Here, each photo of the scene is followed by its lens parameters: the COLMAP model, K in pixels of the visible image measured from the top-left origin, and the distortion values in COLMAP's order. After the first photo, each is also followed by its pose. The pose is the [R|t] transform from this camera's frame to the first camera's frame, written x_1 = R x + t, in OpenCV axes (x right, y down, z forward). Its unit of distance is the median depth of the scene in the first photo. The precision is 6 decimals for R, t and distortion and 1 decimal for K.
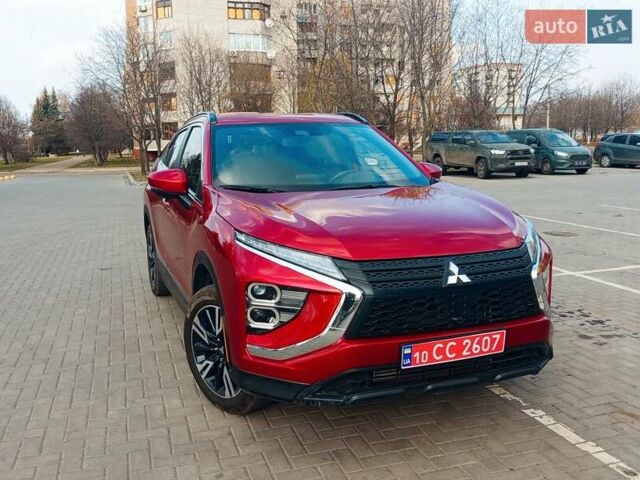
lens RADIAL K [[589.0, 0, 269.6], [0, 589.0, 241.5], [0, 0, 1]] dist [0.071836, -0.137026]
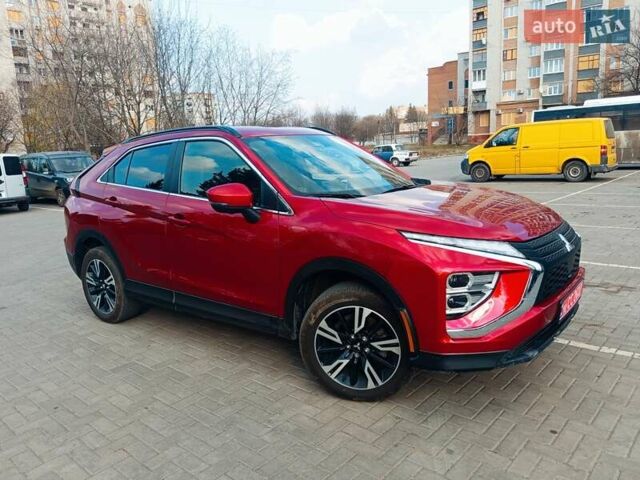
lens RADIAL K [[501.8, 0, 320.0], [0, 501.8, 240.0], [0, 0, 1]] dist [0.050054, -0.079801]
pose [[0.846991, -0.121941, 0.517433, -0.631958], [0.124121, 0.991796, 0.030557, -0.046626], [-0.516914, 0.038343, 0.855178, 0.267475]]
